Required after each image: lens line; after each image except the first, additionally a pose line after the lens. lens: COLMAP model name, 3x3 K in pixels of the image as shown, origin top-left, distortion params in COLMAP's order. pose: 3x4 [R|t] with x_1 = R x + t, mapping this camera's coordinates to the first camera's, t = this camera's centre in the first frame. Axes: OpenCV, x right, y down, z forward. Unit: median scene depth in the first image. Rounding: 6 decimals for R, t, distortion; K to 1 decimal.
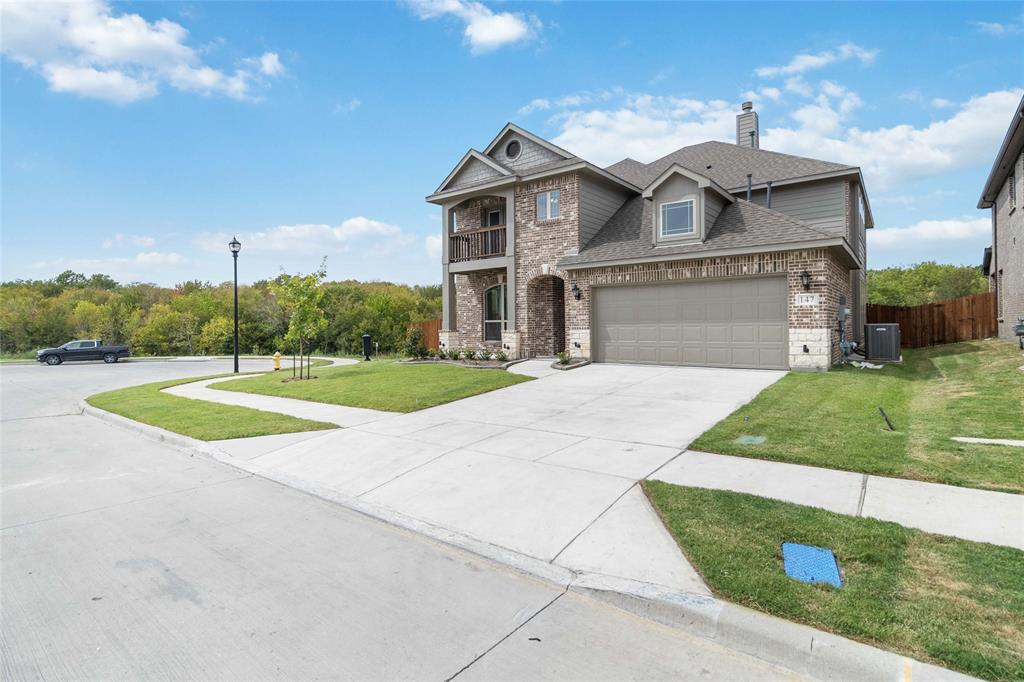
lens RADIAL K [[478.7, 0, 516.1], [0, 478.7, 322.9], [0, 0, 1]] dist [0.001180, 0.000694]
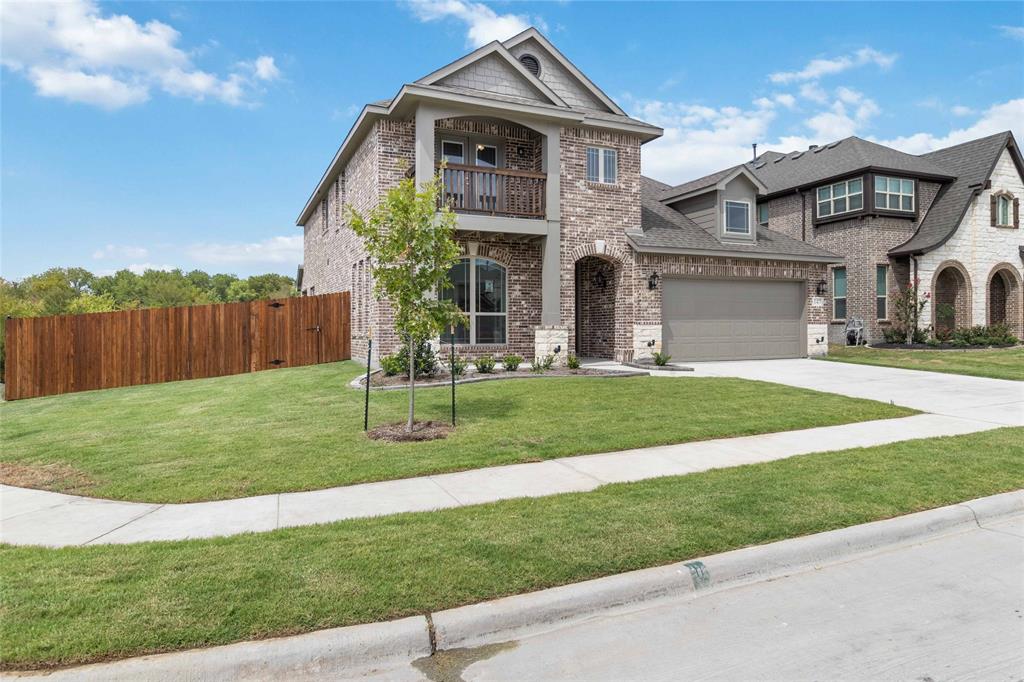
lens RADIAL K [[617.0, 0, 508.8], [0, 617.0, 322.8], [0, 0, 1]] dist [0.001972, 0.000198]
pose [[0.489325, 0.010097, 0.872043, -0.908918], [-0.007145, 0.999946, -0.007569, 0.019374], [-0.872072, -0.002527, 0.489371, 0.665657]]
